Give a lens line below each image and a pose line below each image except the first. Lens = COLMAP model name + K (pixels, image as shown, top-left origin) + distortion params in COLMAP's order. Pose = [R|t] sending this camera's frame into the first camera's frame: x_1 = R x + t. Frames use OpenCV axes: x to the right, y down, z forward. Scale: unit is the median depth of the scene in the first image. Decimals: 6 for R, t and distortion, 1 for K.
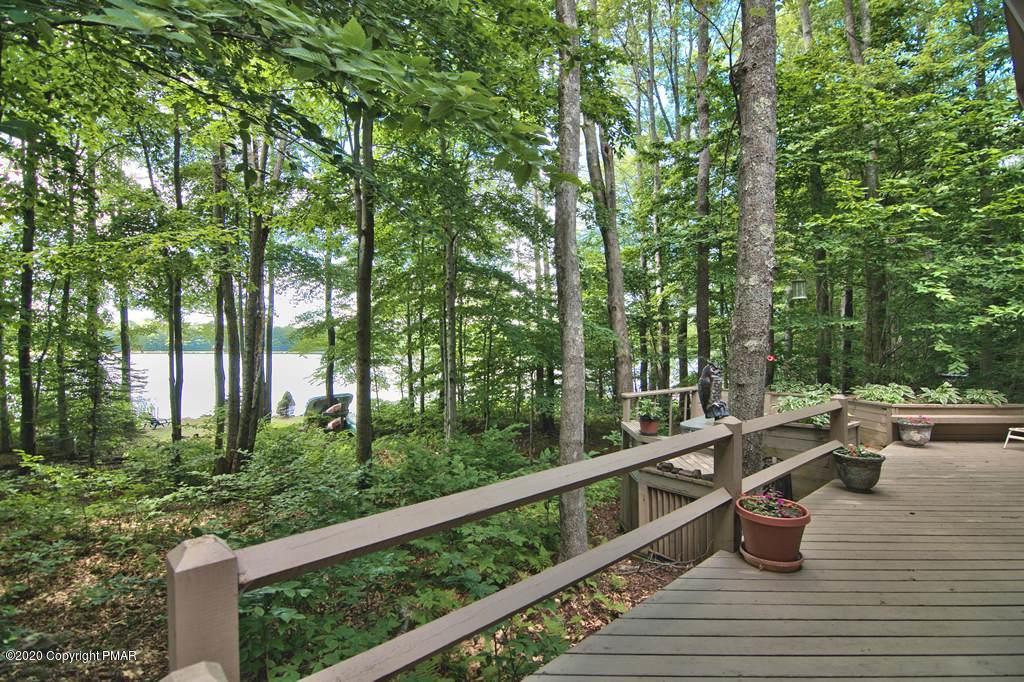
lens RADIAL K [[491.1, 0, 512.0], [0, 491.1, 341.0], [0, 0, 1]] dist [-0.018369, -0.000864]
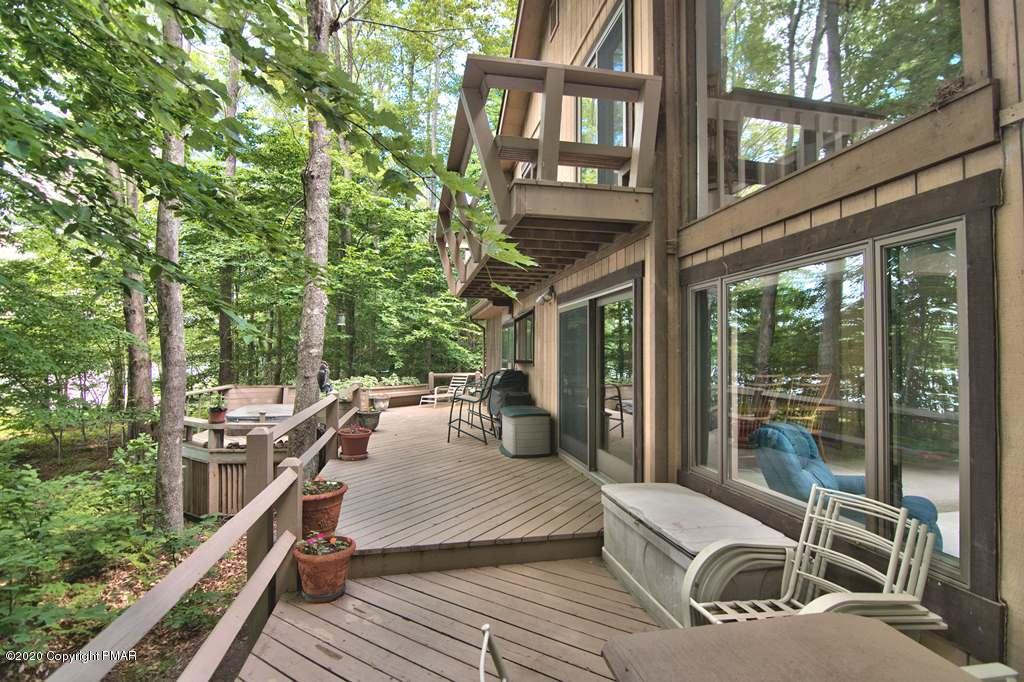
lens RADIAL K [[491.1, 0, 512.0], [0, 491.1, 341.0], [0, 0, 1]] dist [-0.018369, -0.000864]
pose [[0.525569, 0.021697, 0.850474, -0.375440], [-0.016121, 0.999749, -0.015543, -0.009035], [-0.850598, -0.005542, 0.525787, -0.277835]]
